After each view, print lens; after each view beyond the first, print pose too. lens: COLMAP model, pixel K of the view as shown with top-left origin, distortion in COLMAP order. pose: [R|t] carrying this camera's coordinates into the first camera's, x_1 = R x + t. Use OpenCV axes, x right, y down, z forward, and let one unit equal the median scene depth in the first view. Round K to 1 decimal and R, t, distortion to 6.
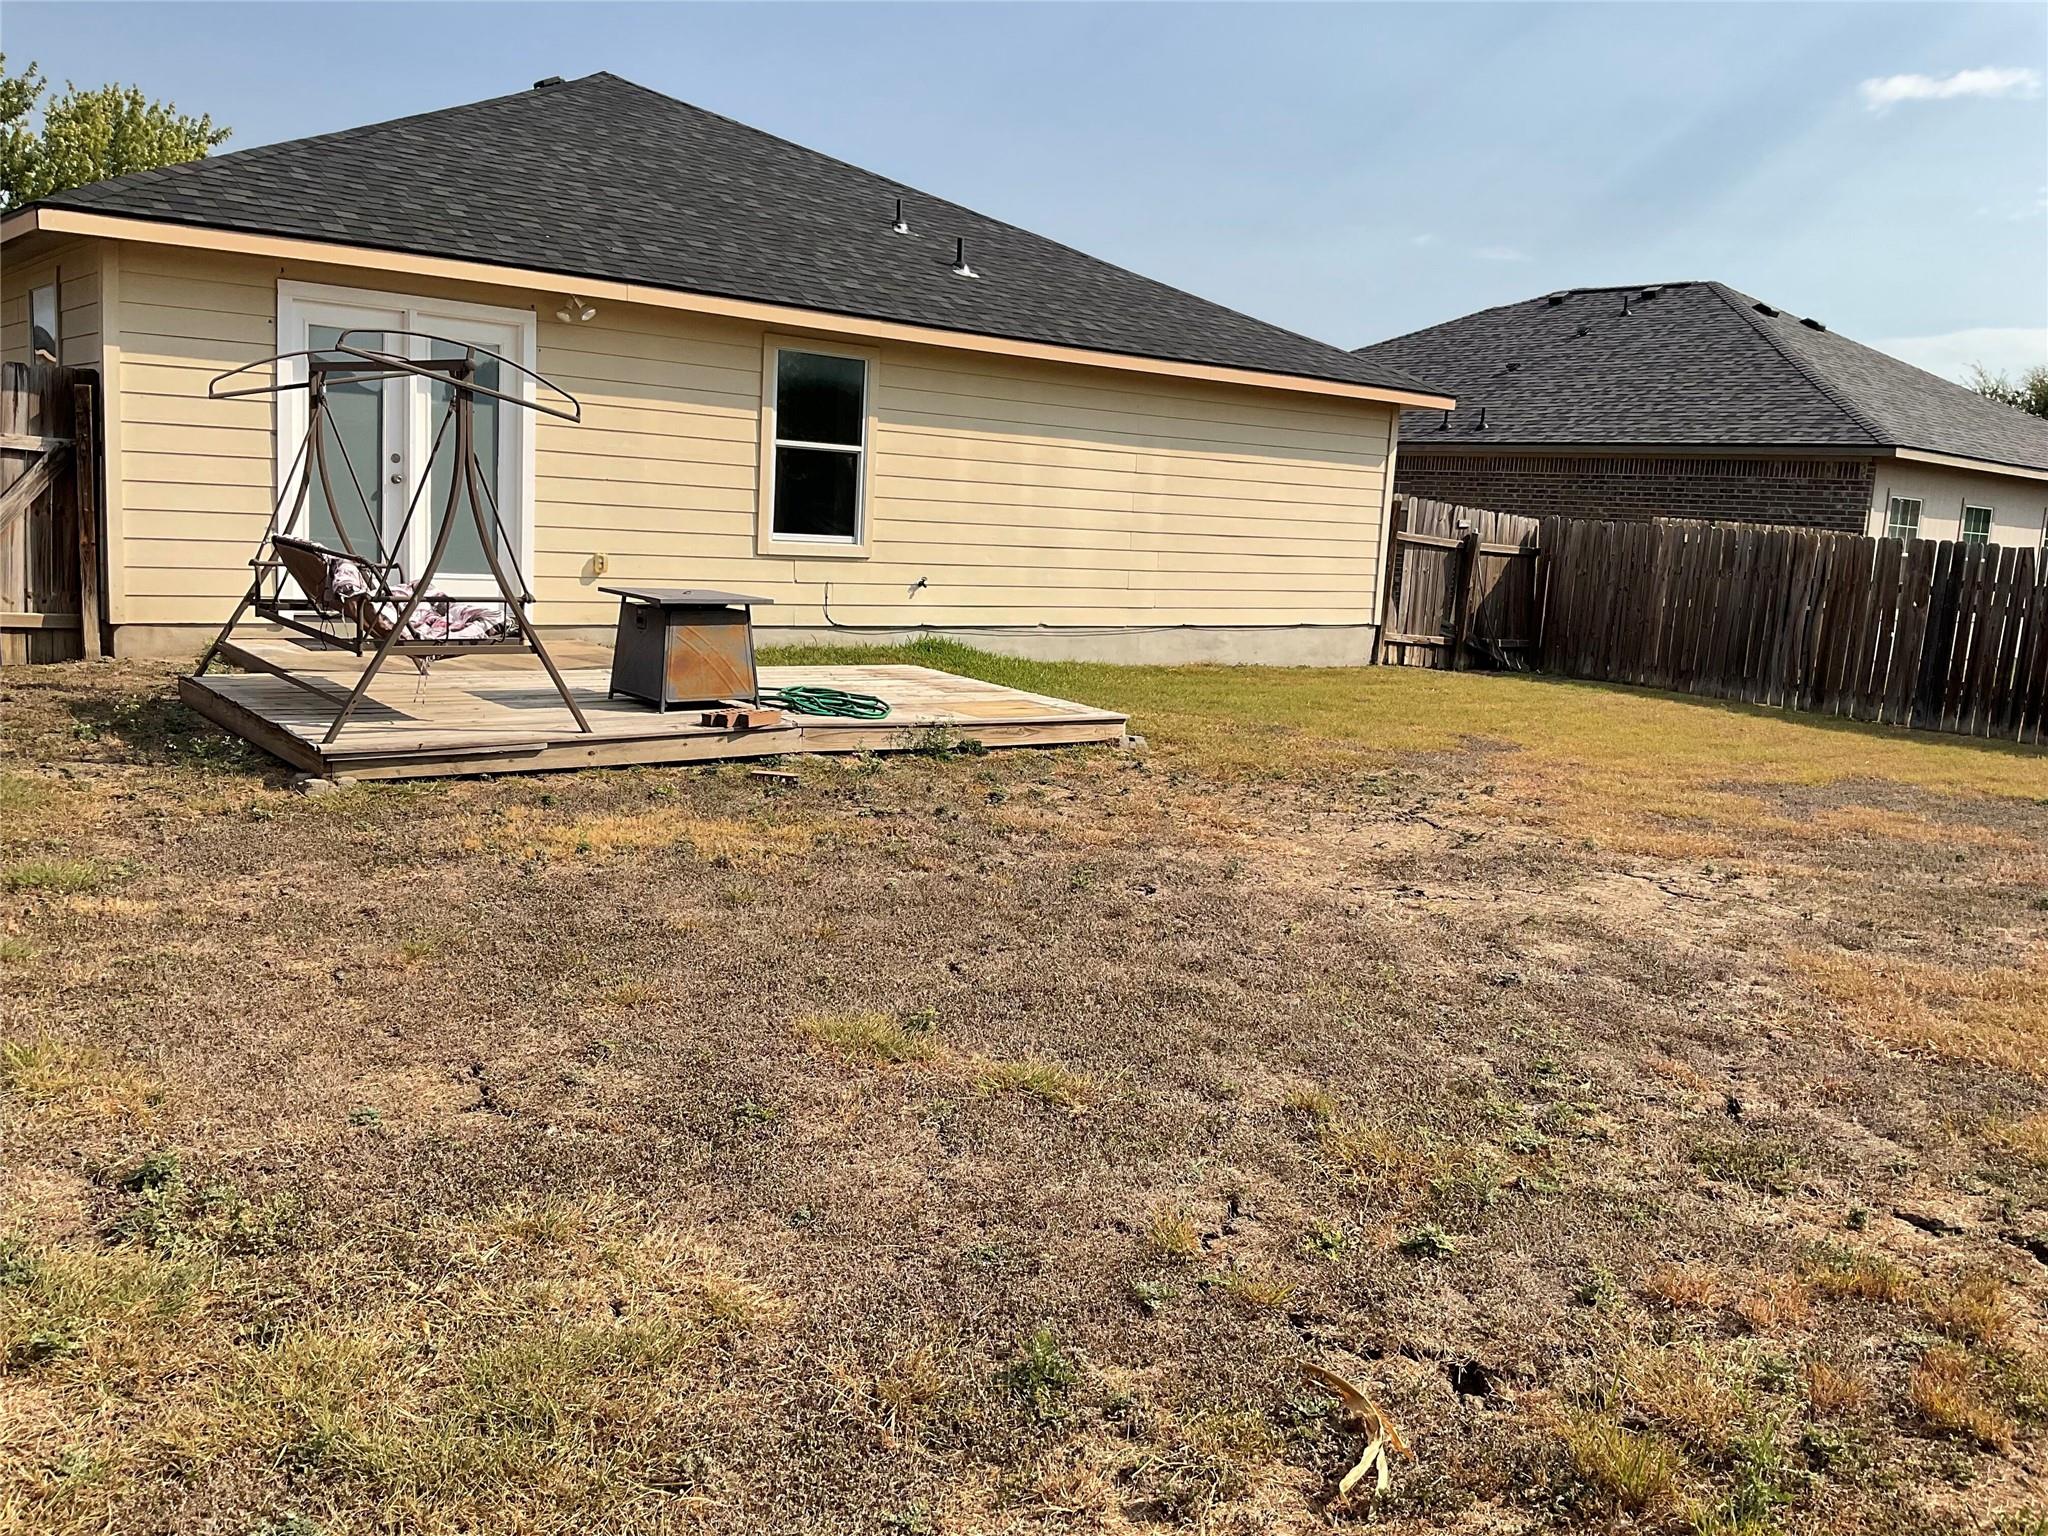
lens RADIAL K [[1677.2, 0, 1025.7], [0, 1677.2, 766.7], [0, 0, 1]] dist [0.075663, -0.142264]
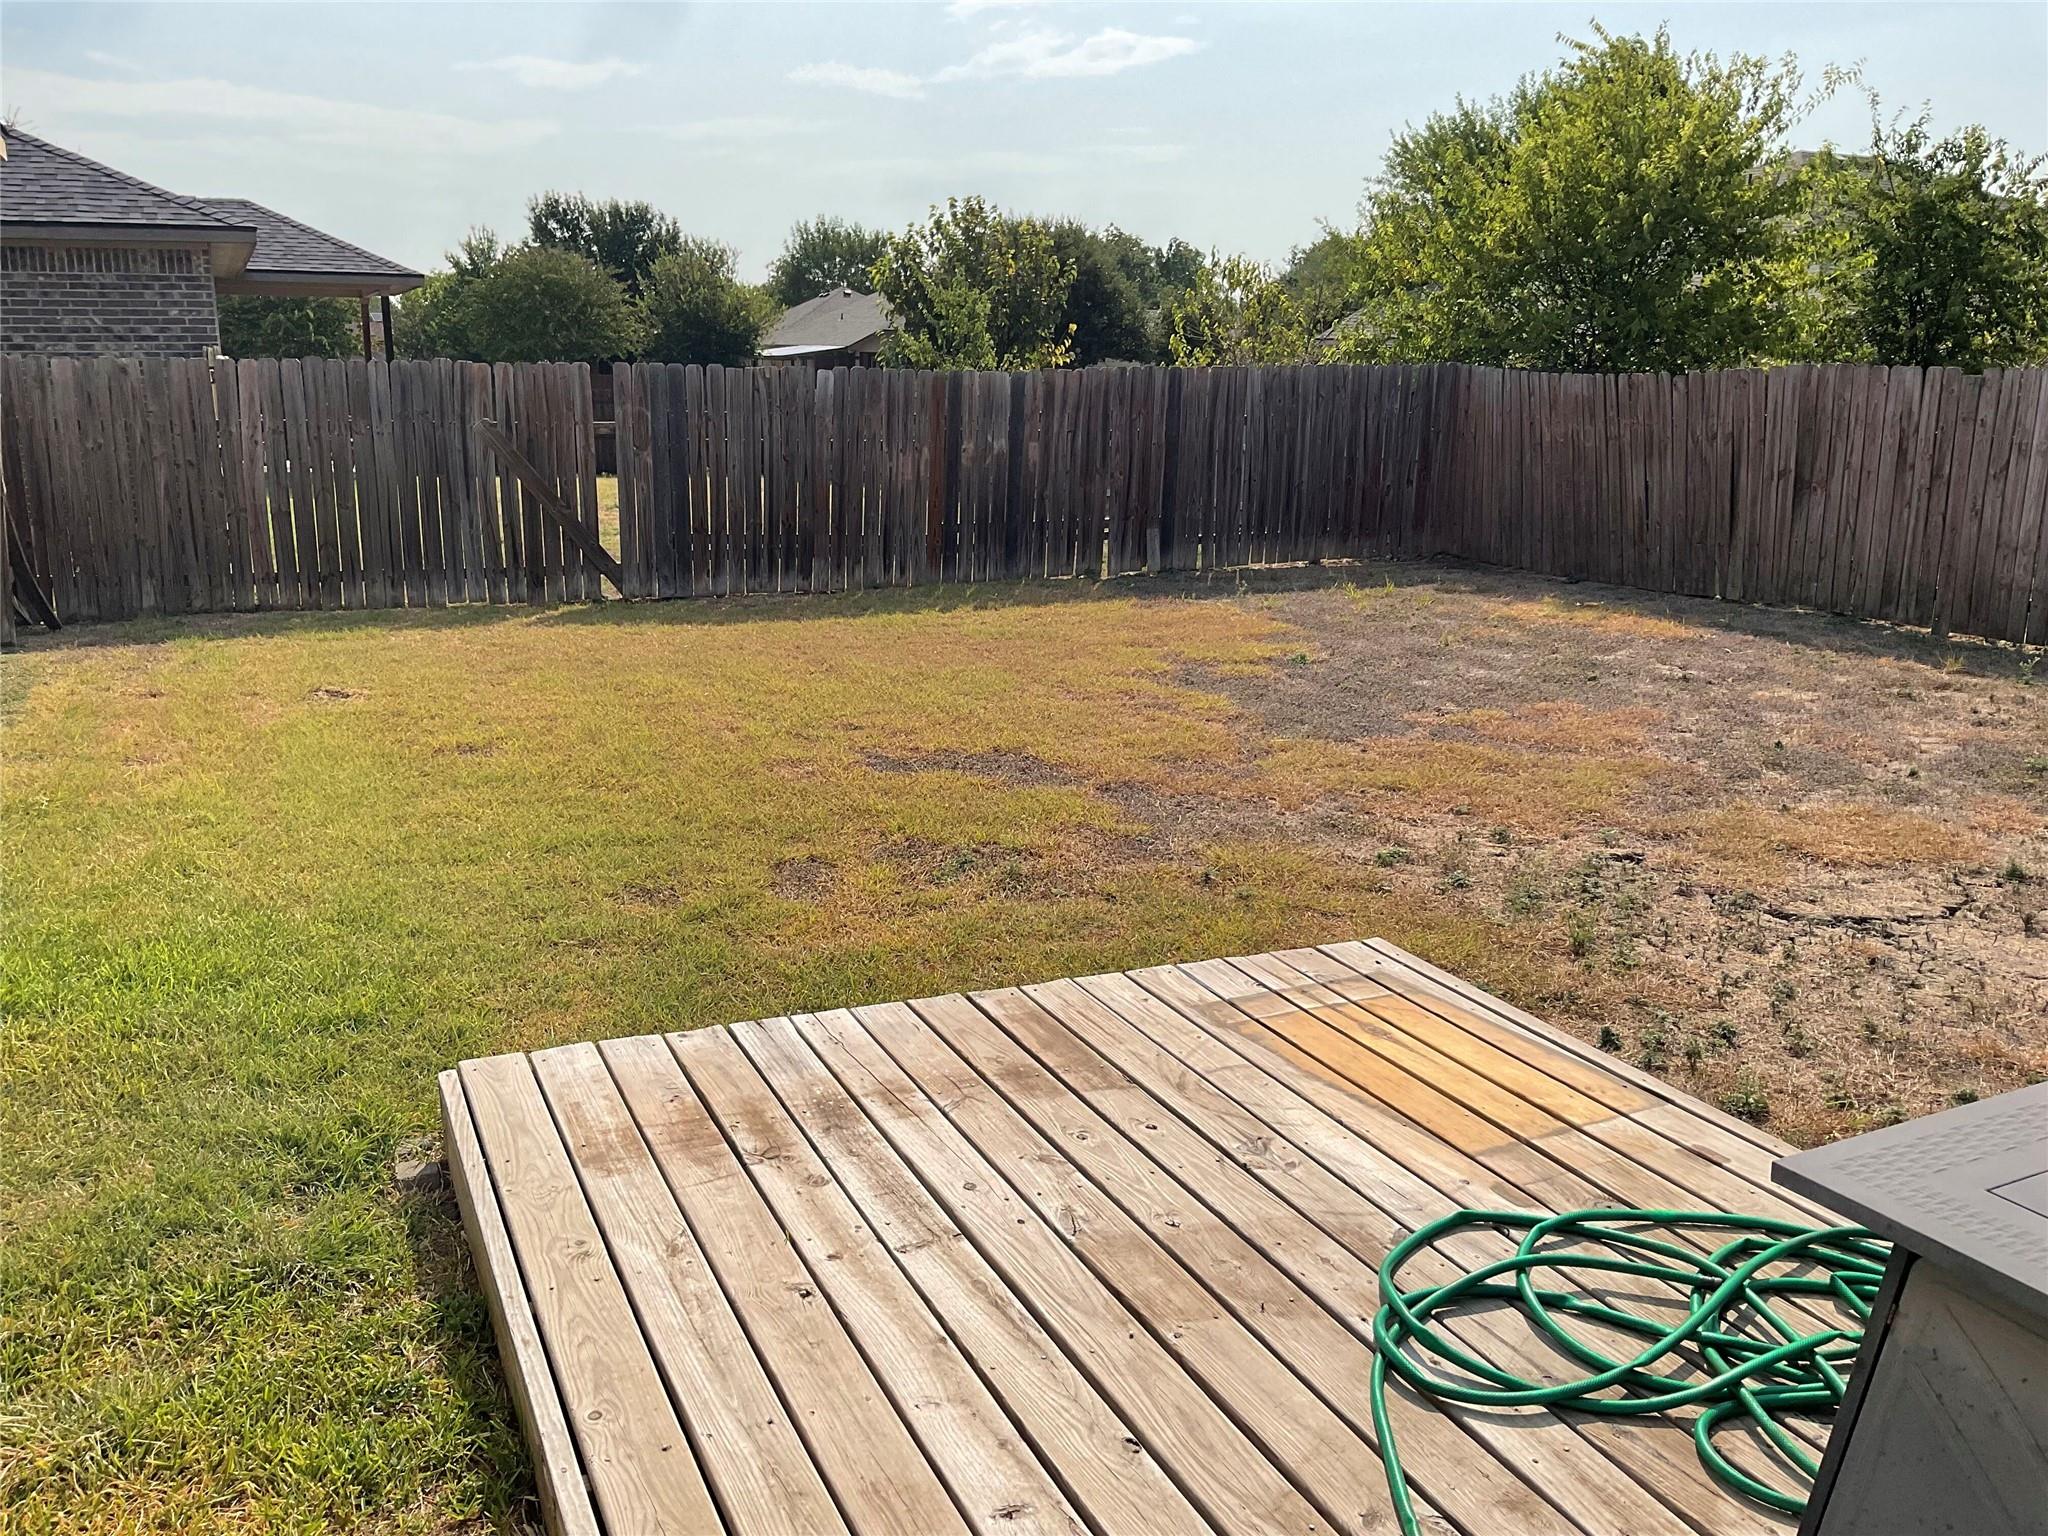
lens RADIAL K [[1677.2, 0, 1038.8], [0, 1677.2, 759.6], [0, 0, 1]] dist [0.075663, -0.142264]
pose [[0.234491, -0.282710, 0.930102, -0.260967], [0.154597, 0.955447, 0.251438, -0.148397], [-0.959747, 0.084831, 0.267750, 0.720793]]
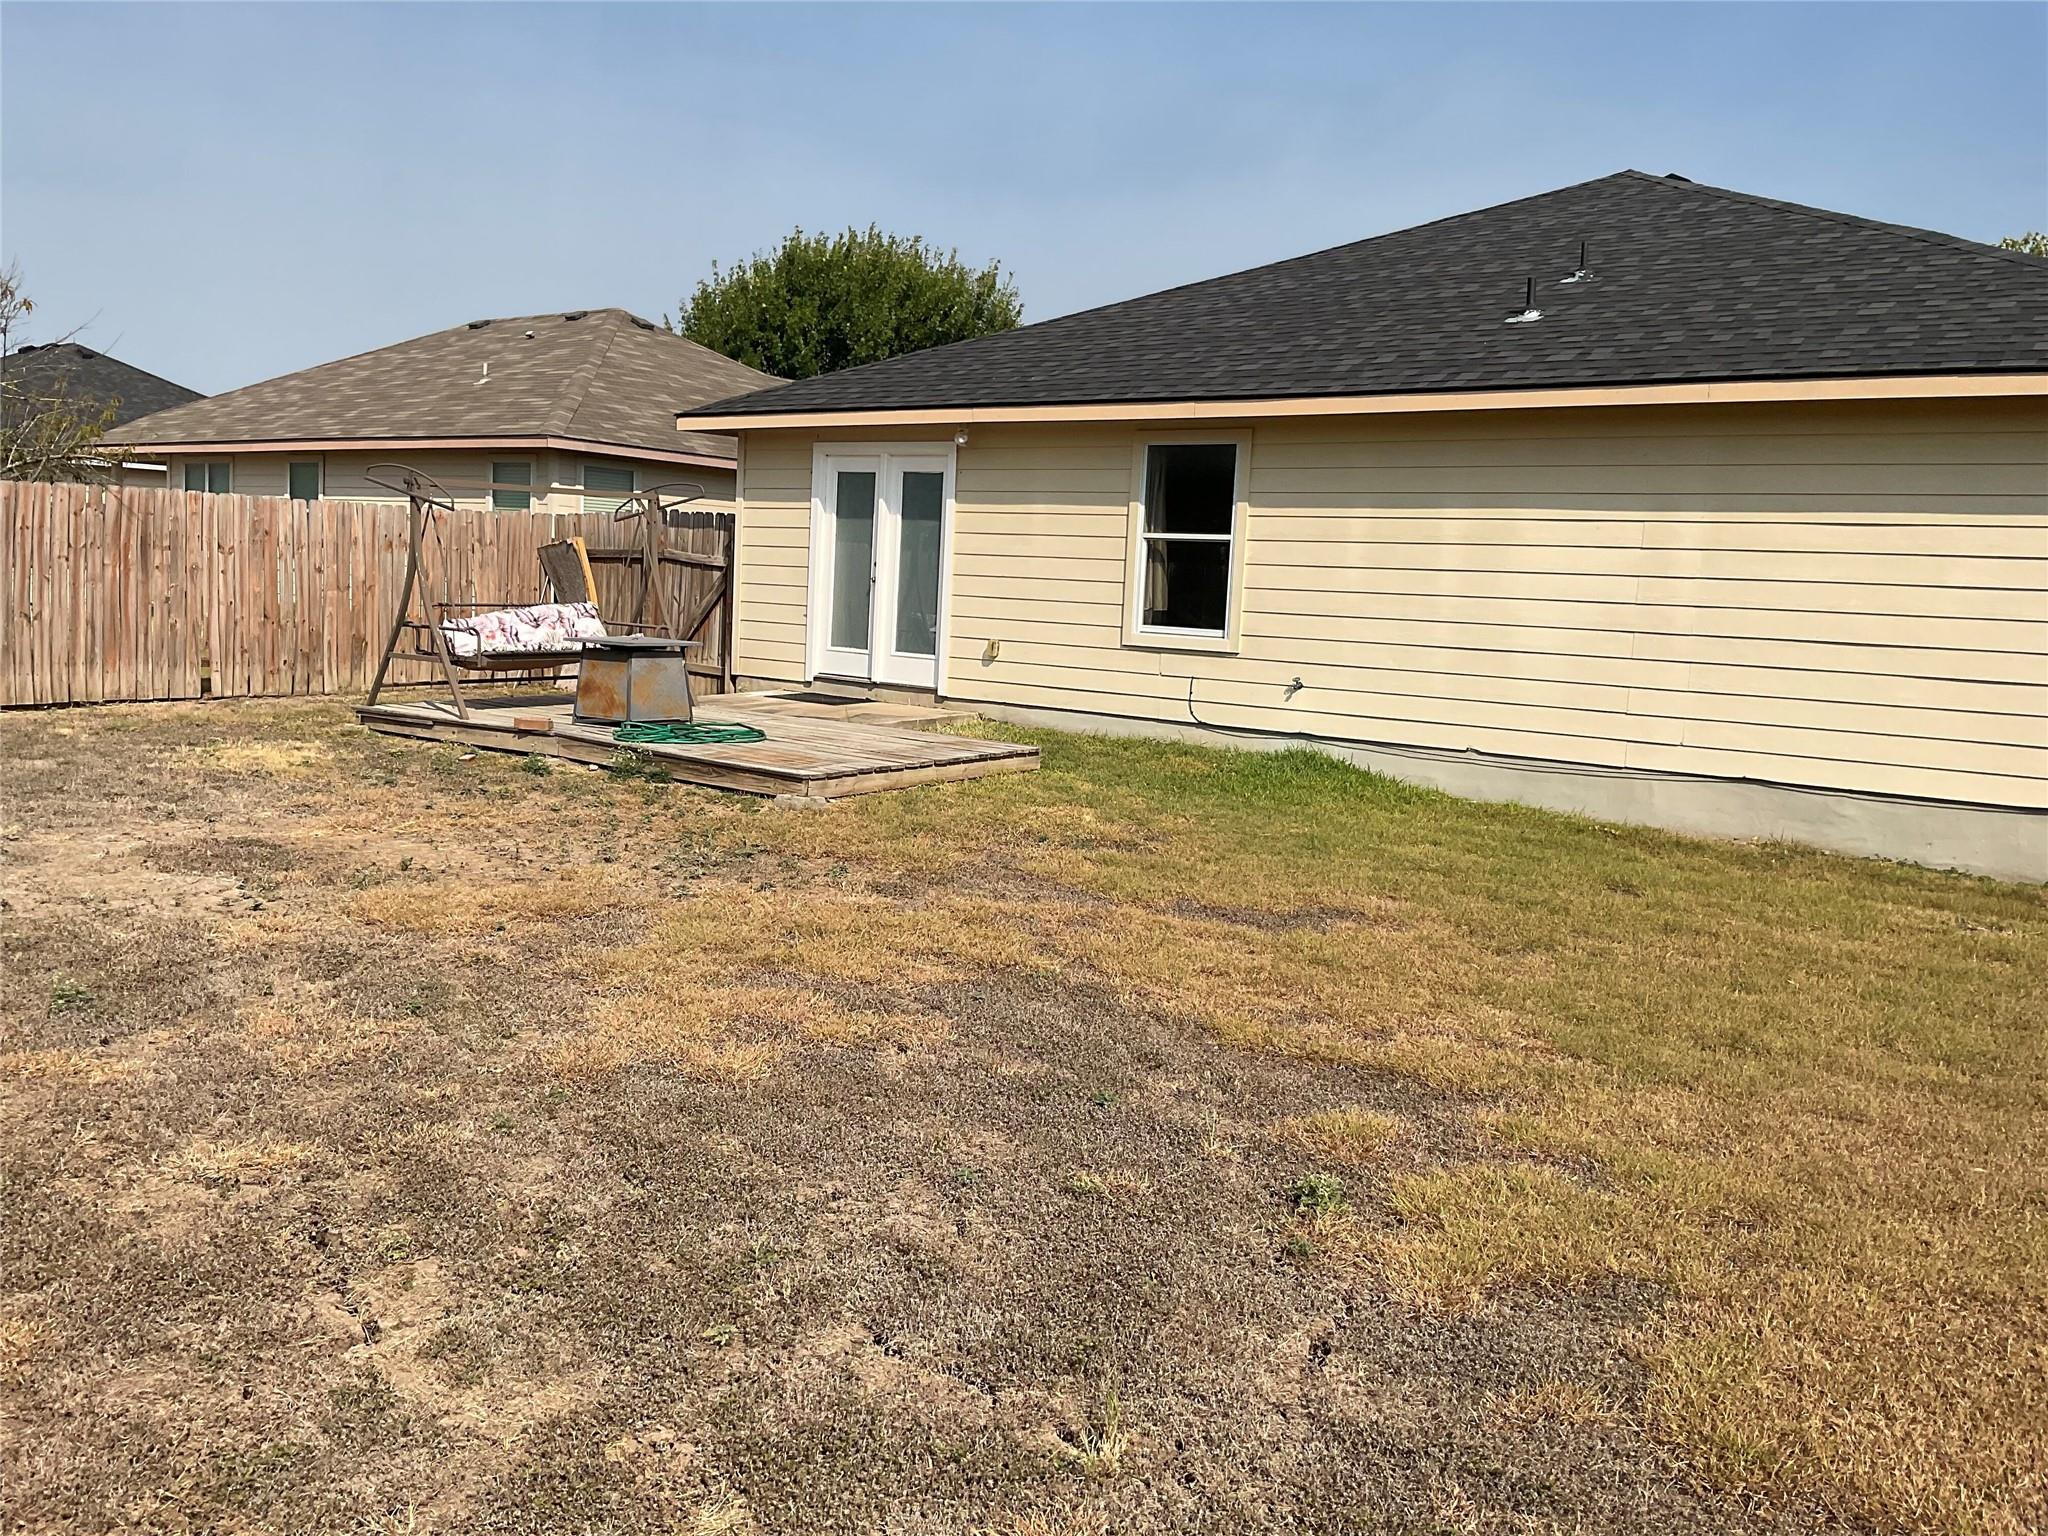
lens RADIAL K [[1677.2, 0, 1014.2], [0, 1677.2, 724.8], [0, 0, 1]] dist [0.075663, -0.142264]
pose [[0.234708, 0.036479, -0.971381, 0.753318], [-0.181455, 0.983375, -0.006914, -0.056155], [0.954980, 0.177885, 0.237426, 0.656760]]
